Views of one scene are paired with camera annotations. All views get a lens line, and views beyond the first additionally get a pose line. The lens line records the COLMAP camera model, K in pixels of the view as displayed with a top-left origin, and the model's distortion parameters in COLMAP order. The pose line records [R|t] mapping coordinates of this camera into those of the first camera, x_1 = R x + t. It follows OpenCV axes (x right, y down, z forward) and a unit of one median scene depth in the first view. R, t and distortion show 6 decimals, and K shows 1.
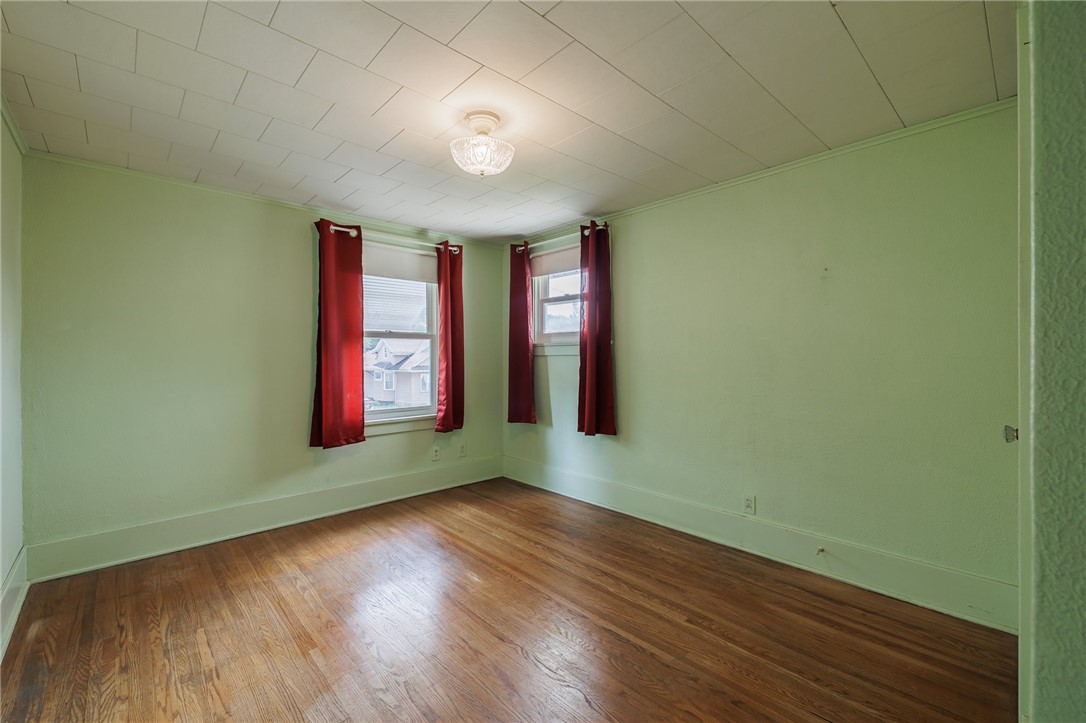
lens RADIAL K [[451.7, 0, 544.7], [0, 451.7, 358.4], [0, 0, 1]] dist [-0.000318, -0.000252]
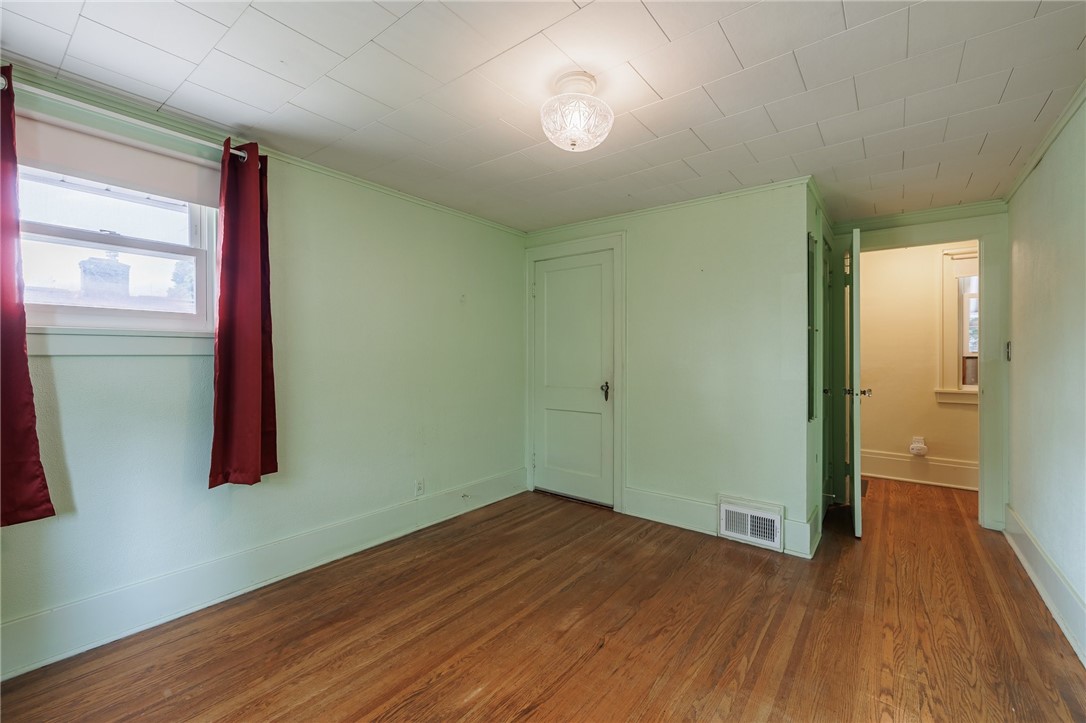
lens RADIAL K [[432.5, 0, 544.0], [0, 432.5, 359.3], [0, 0, 1]] dist [-0.001171, -0.000150]
pose [[-0.129015, -0.002694, 0.991639, -0.764806], [0.006876, 0.999970, 0.003612, -0.001285], [-0.991619, 0.007285, -0.128992, 0.943834]]
